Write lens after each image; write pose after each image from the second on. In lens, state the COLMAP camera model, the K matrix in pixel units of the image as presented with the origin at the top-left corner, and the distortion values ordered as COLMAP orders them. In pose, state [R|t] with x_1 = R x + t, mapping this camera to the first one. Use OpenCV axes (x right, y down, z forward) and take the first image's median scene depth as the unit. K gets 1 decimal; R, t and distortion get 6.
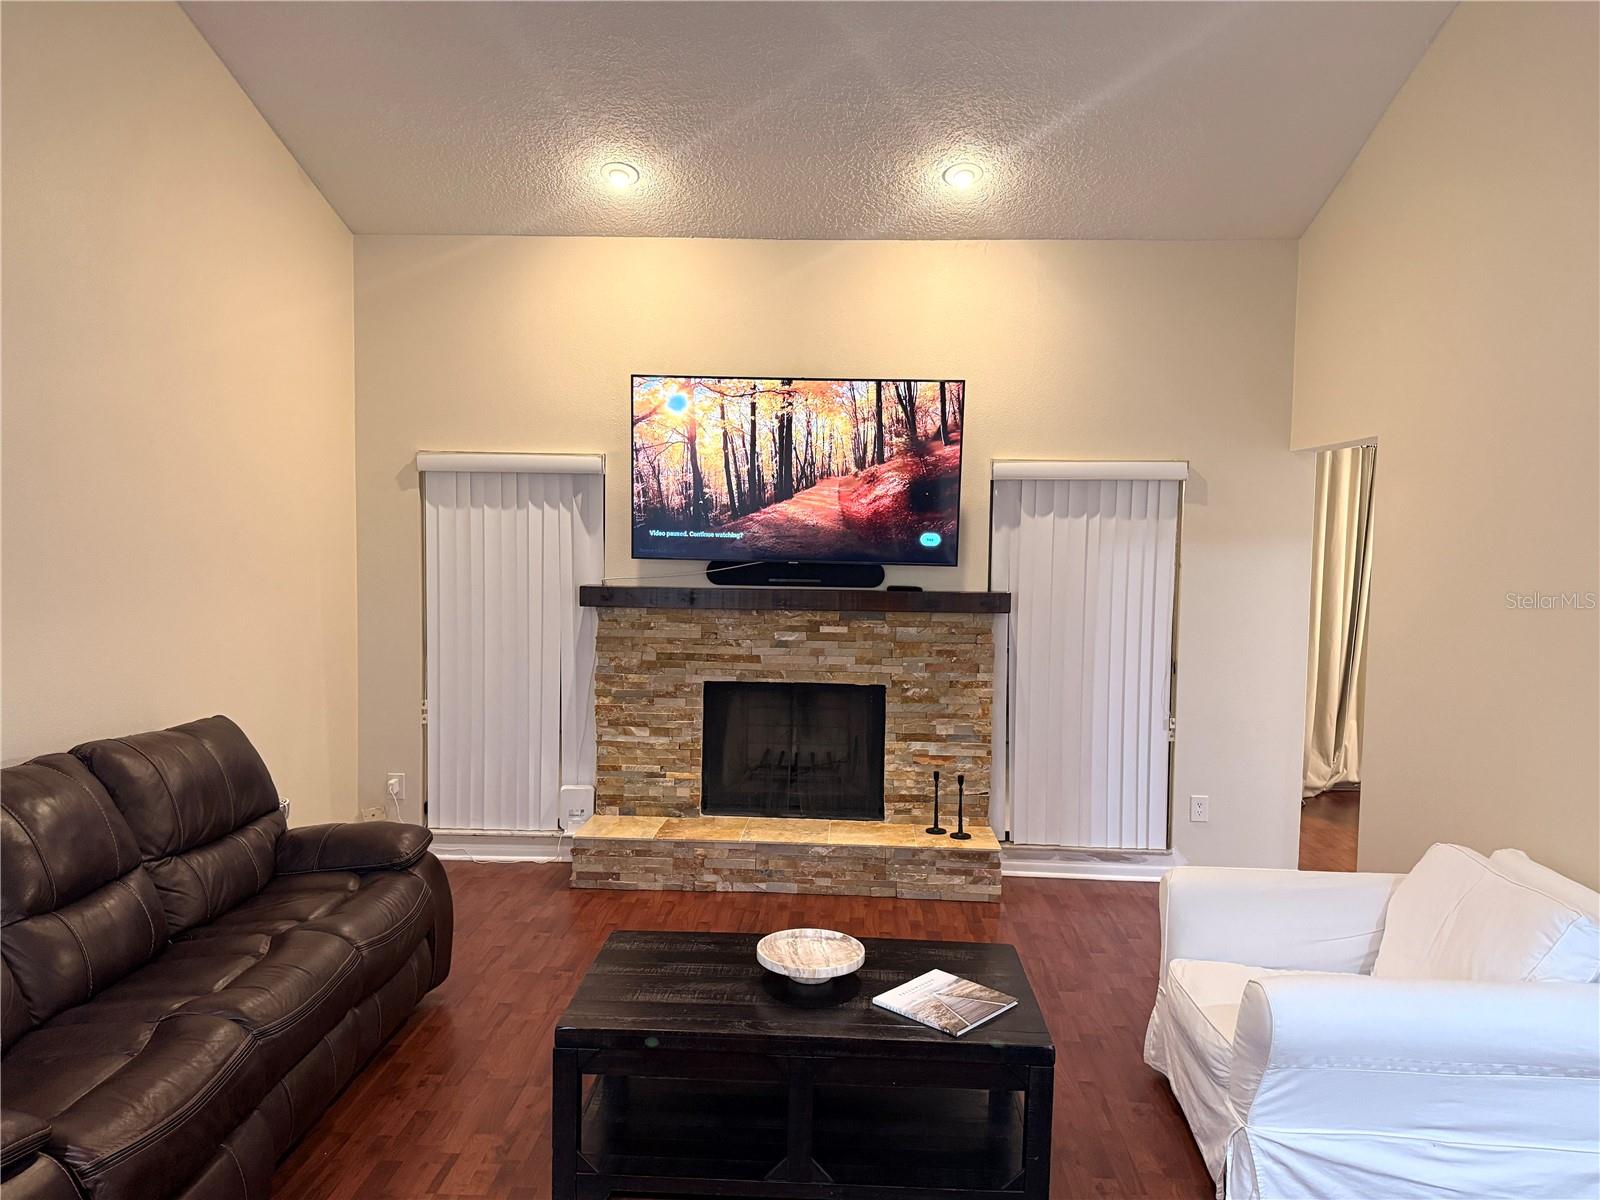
lens RADIAL K [[1122.3, 0, 801.1], [0, 1122.3, 598.7], [0, 0, 1]] dist [0.027198, -0.029671]
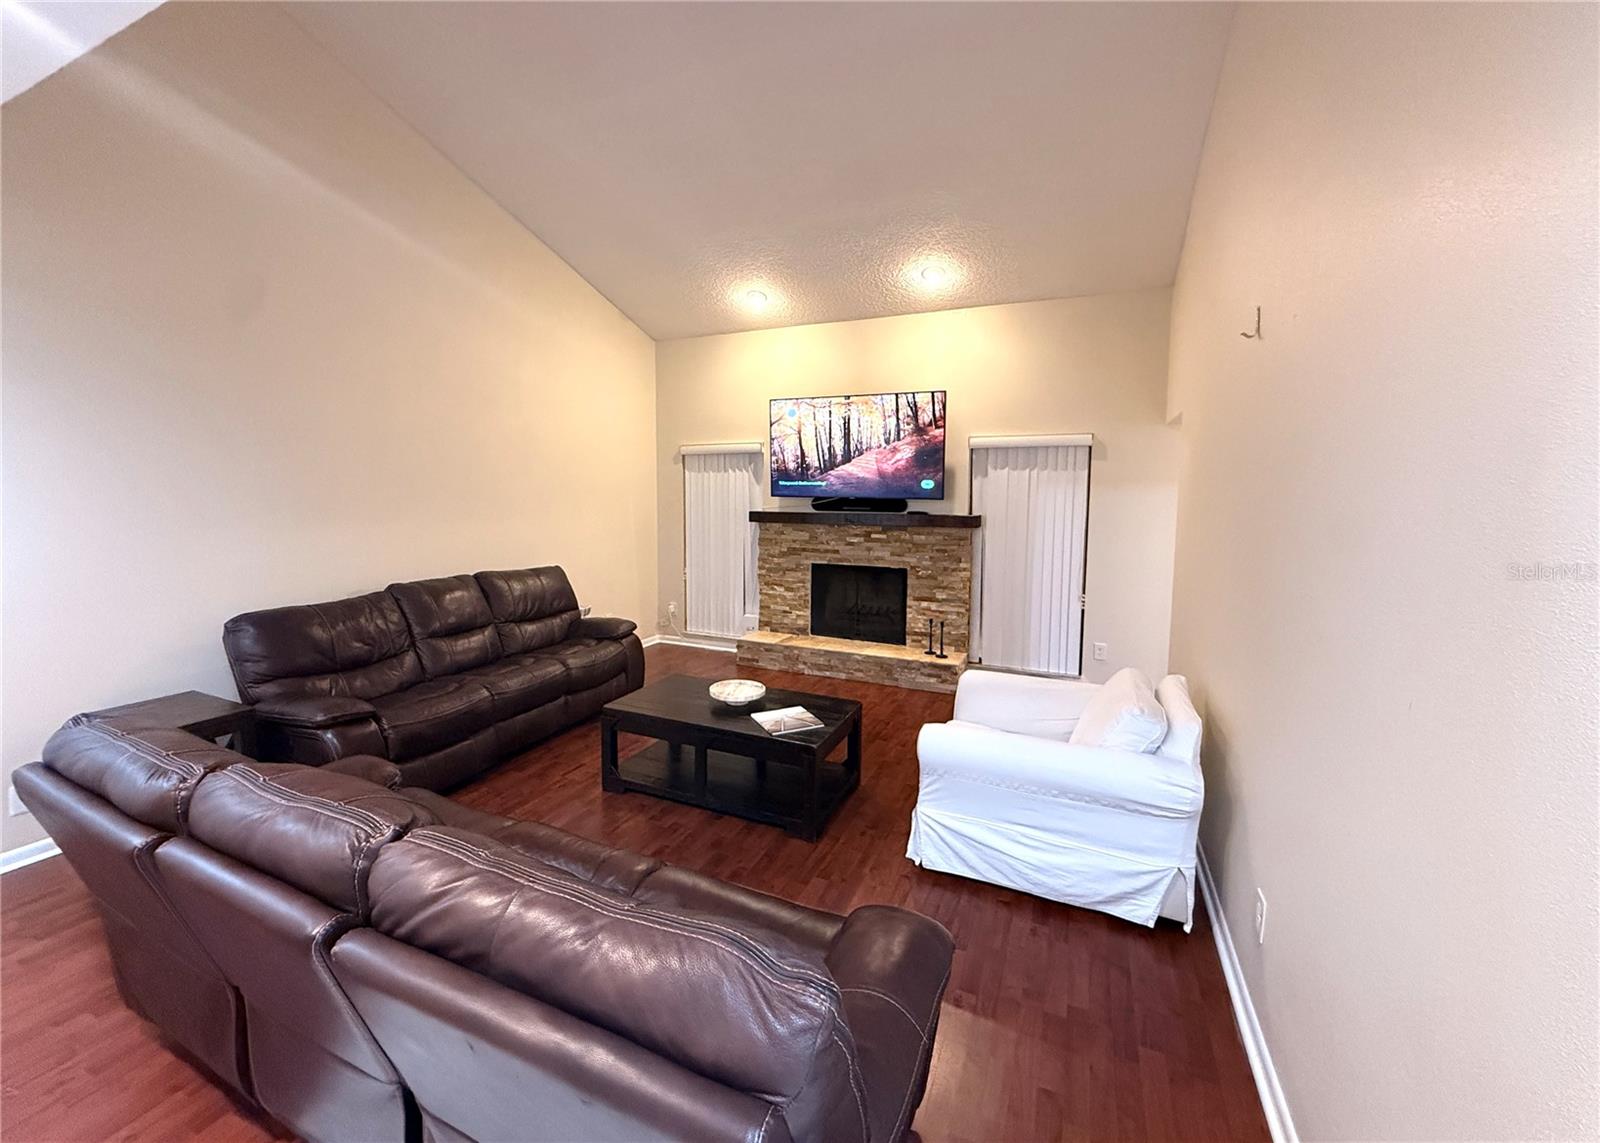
lens RADIAL K [[633.4, 0, 785.0], [0, 633.4, 548.1], [0, 0, 1]] dist [-0.003027, 0.000088]
pose [[0.930390, 0.023316, -0.365828, 0.268410], [-0.013960, 0.999505, 0.028198, 0.020800], [0.366305, -0.021128, 0.930255, 0.010704]]
